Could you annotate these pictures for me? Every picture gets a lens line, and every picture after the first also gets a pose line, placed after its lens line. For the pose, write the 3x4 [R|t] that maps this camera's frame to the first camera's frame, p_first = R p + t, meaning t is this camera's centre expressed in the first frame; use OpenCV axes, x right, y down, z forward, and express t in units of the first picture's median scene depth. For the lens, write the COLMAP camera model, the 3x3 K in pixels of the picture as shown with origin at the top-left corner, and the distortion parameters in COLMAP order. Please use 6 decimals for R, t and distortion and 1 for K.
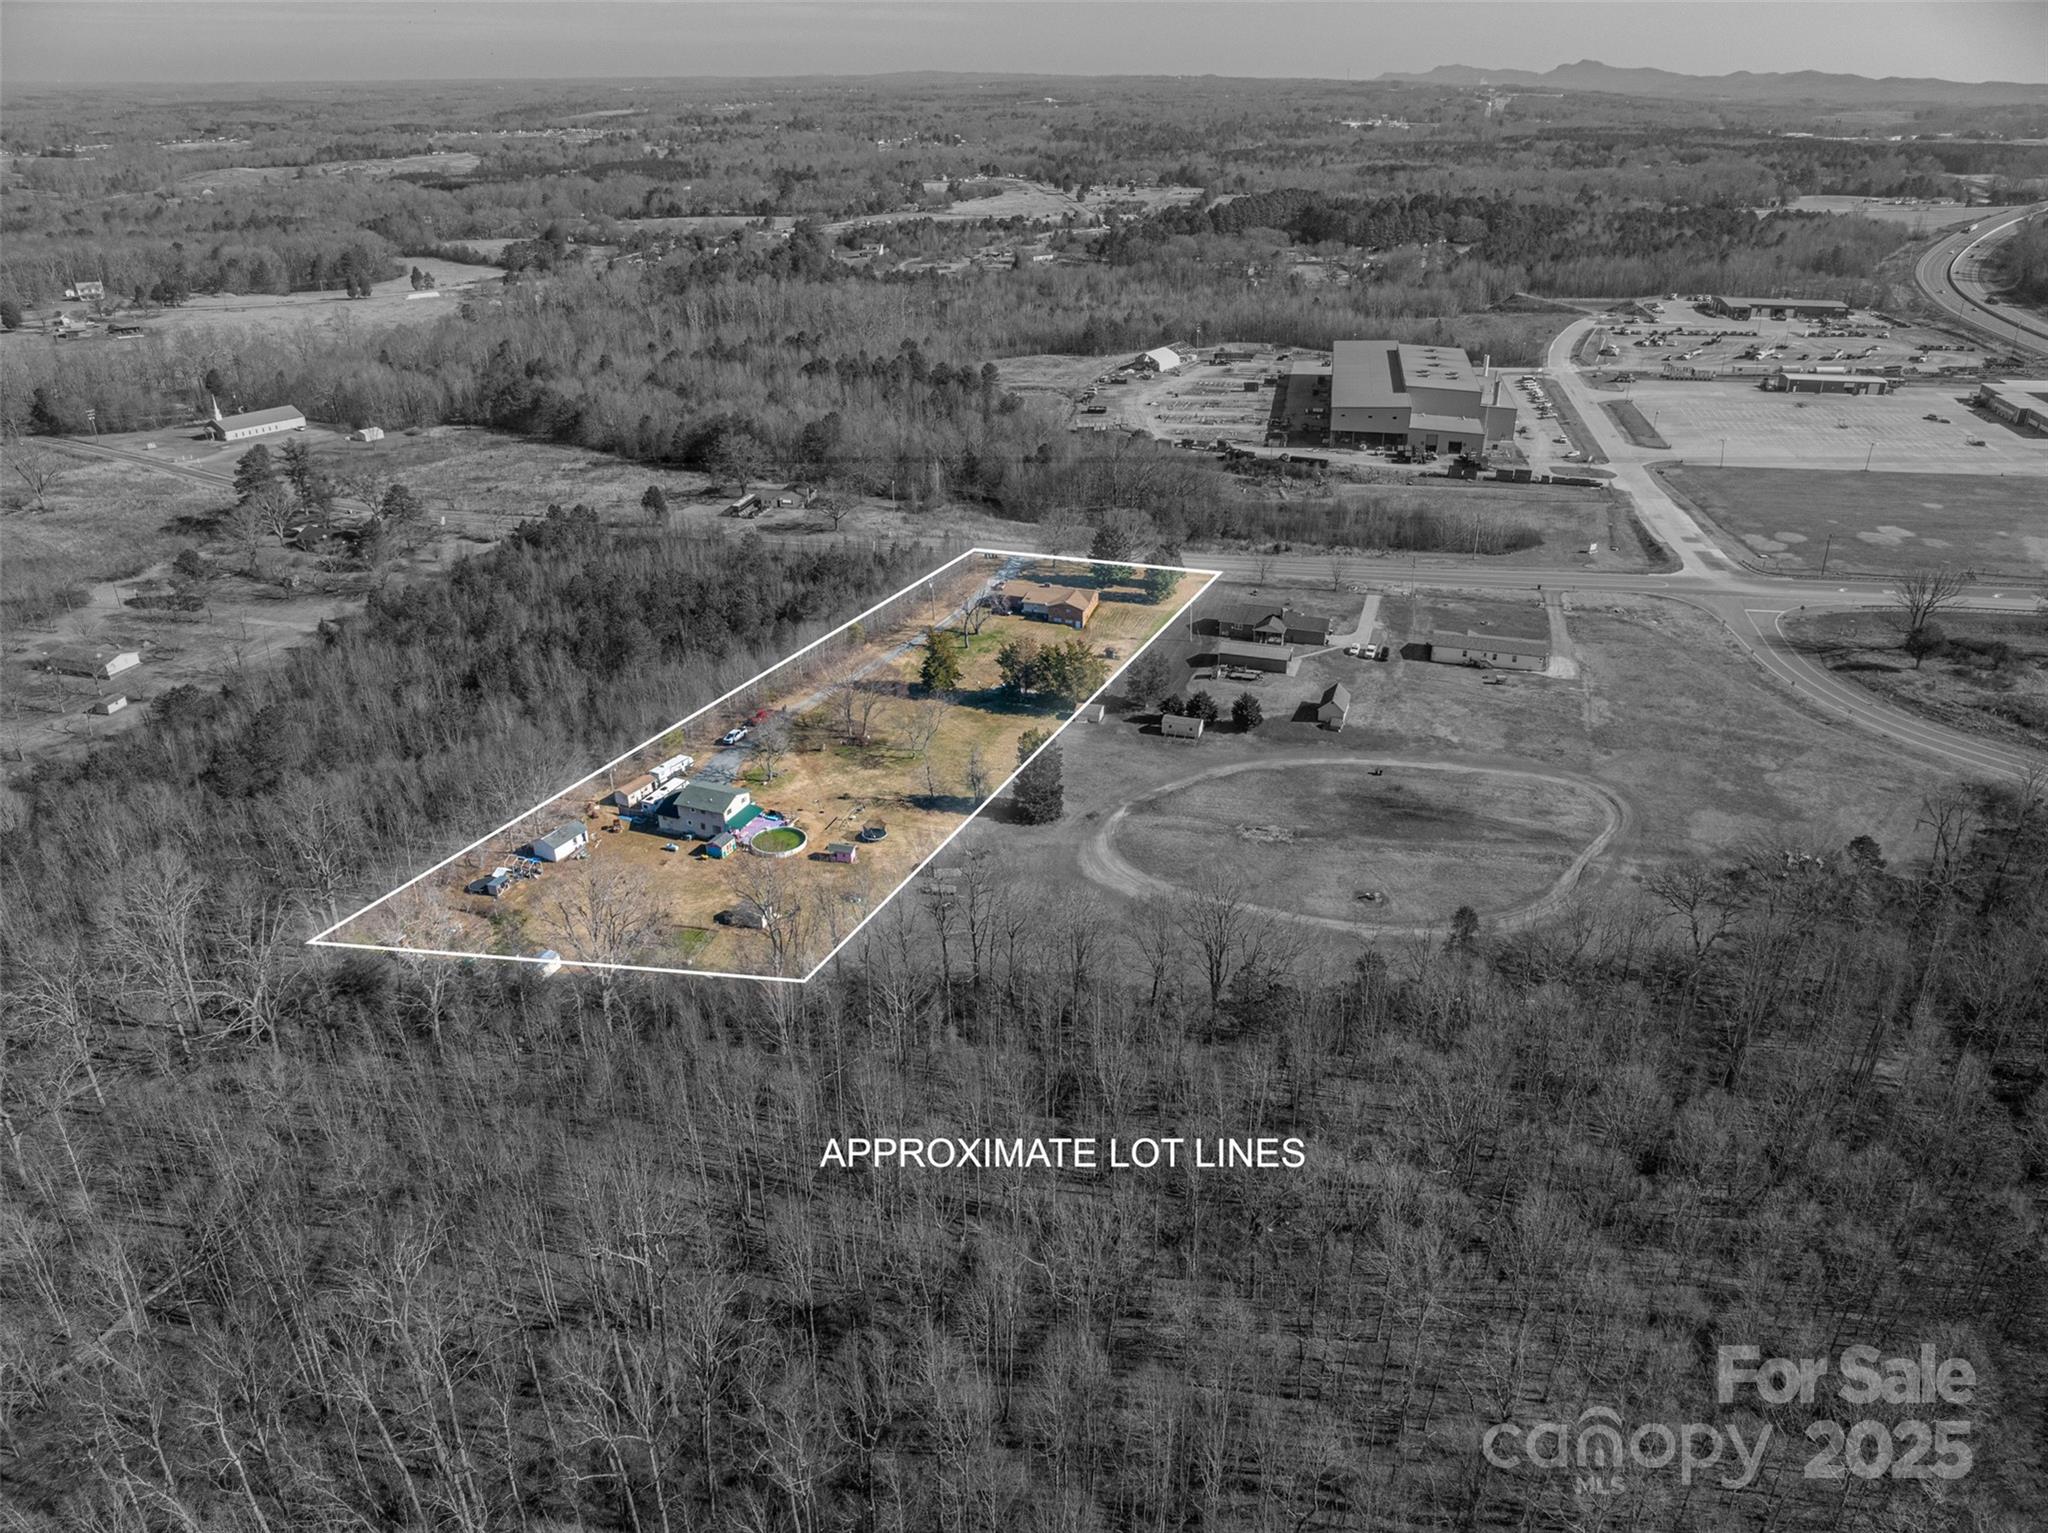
lens RADIAL K [[1458.1, 0, 1025.1], [0, 1458.1, 771.3], [0, 0, 1]] dist [-0.047916, 0.021081]
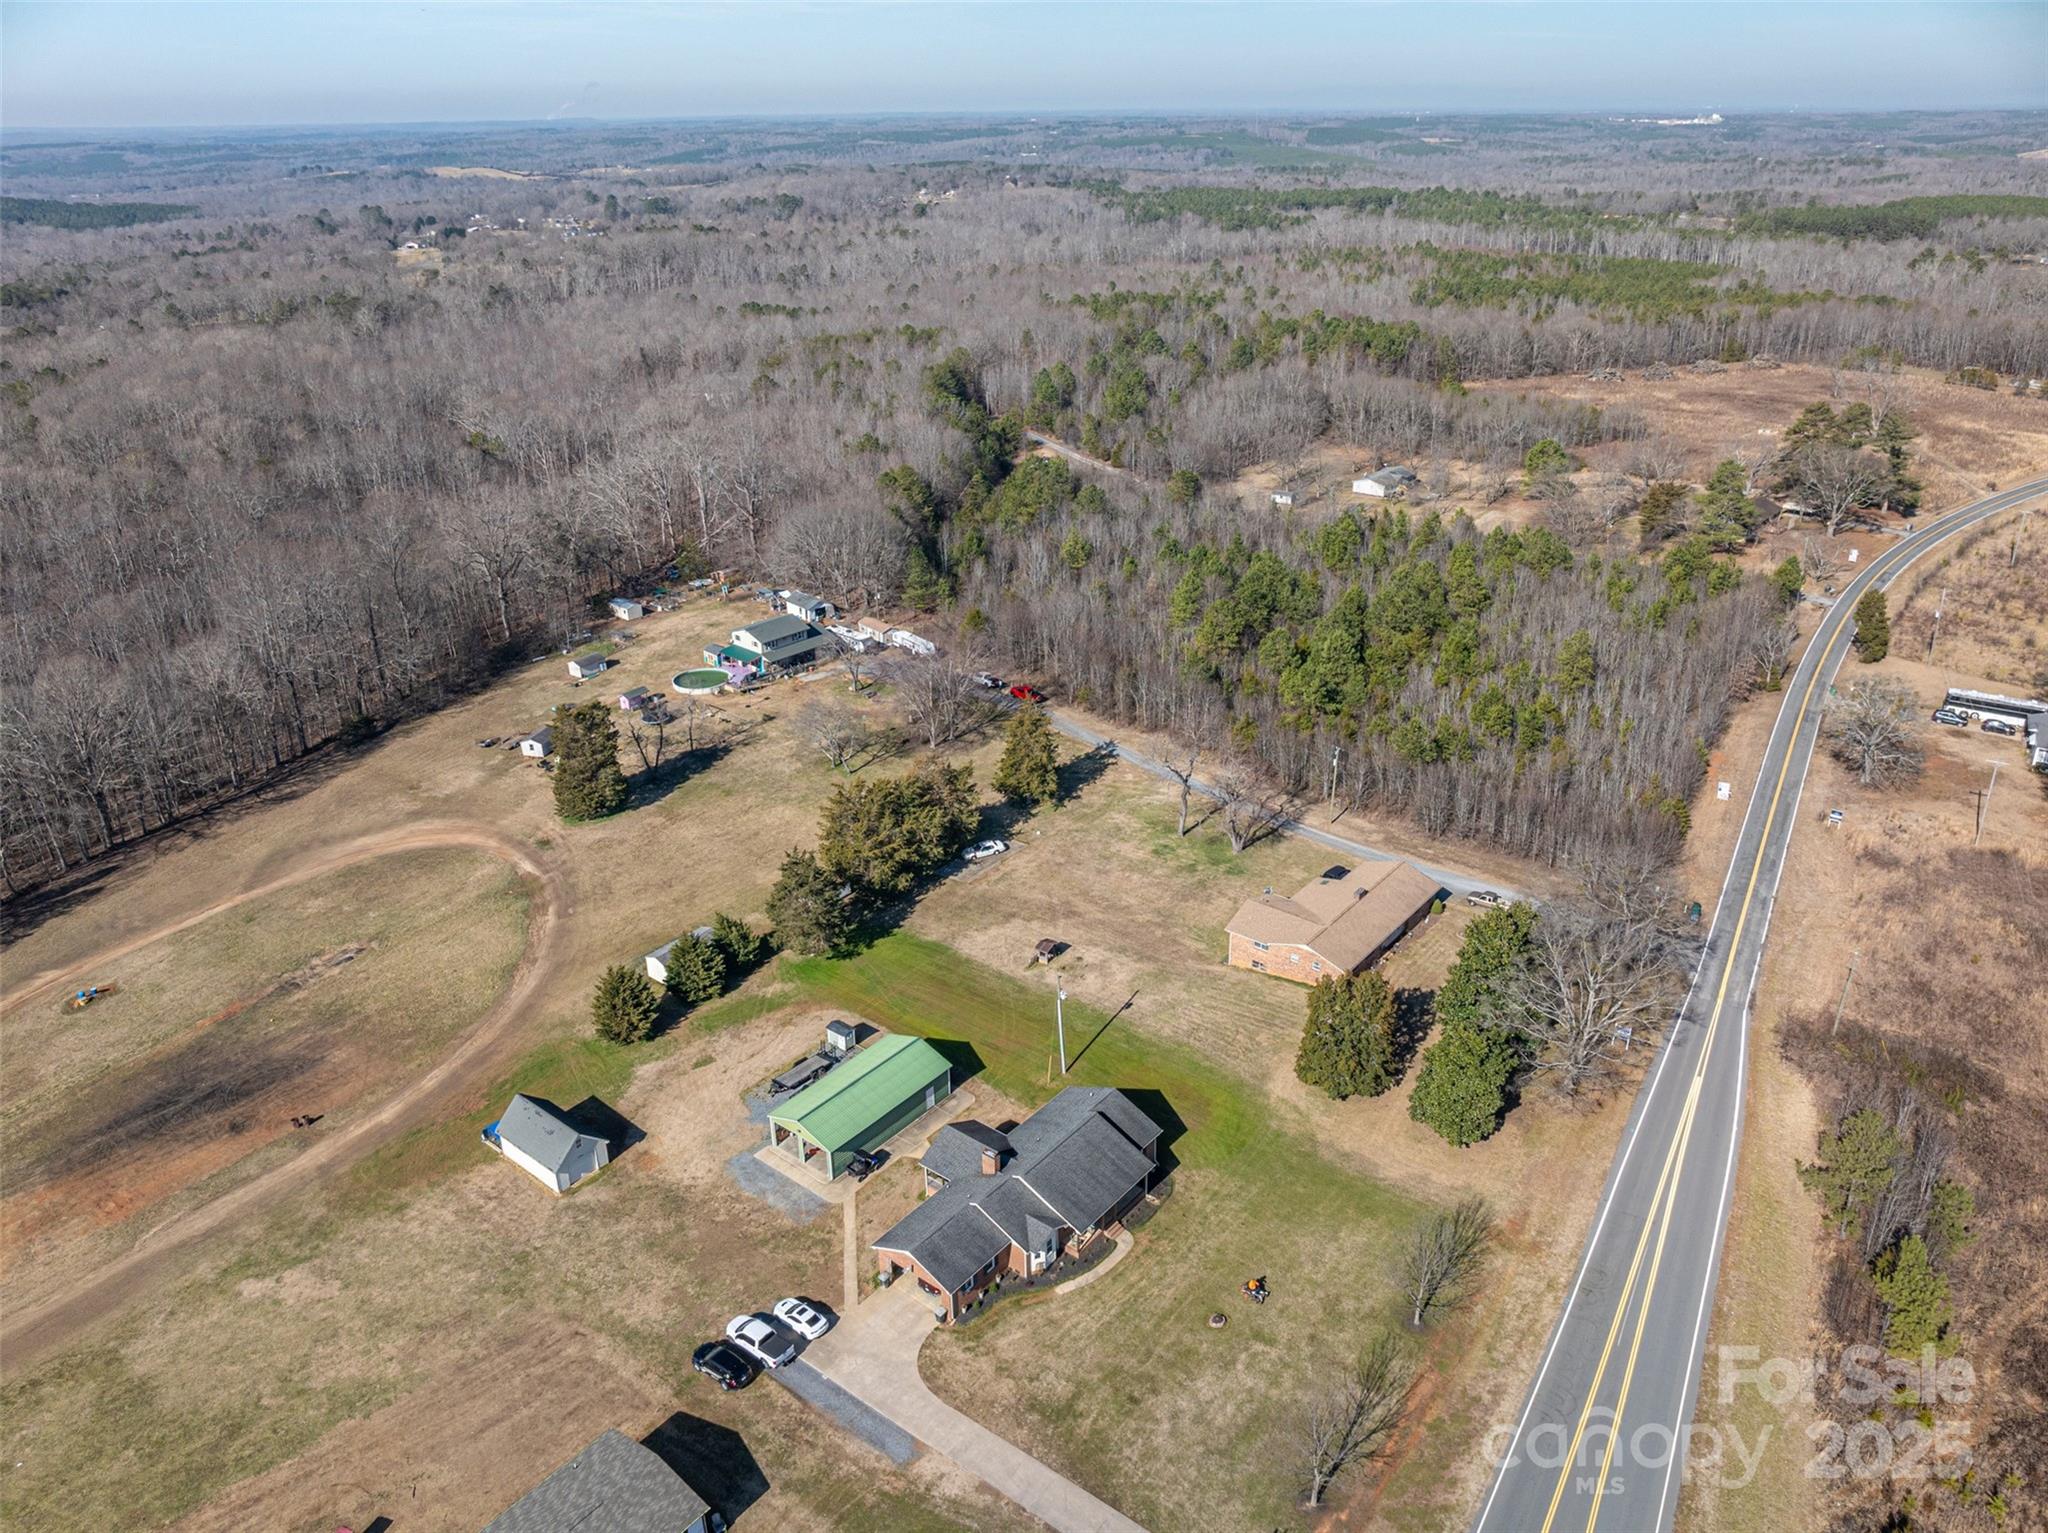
lens RADIAL K [[1458.1, 0, 1025.1], [0, 1458.1, 771.3], [0, 0, 1]] dist [-0.047916, 0.021081]
pose [[-0.369203, 0.383453, -0.846554, 0.490661], [-0.389217, 0.763377, 0.515525, -0.410624], [0.843919, 0.519826, -0.132595, 1.145746]]
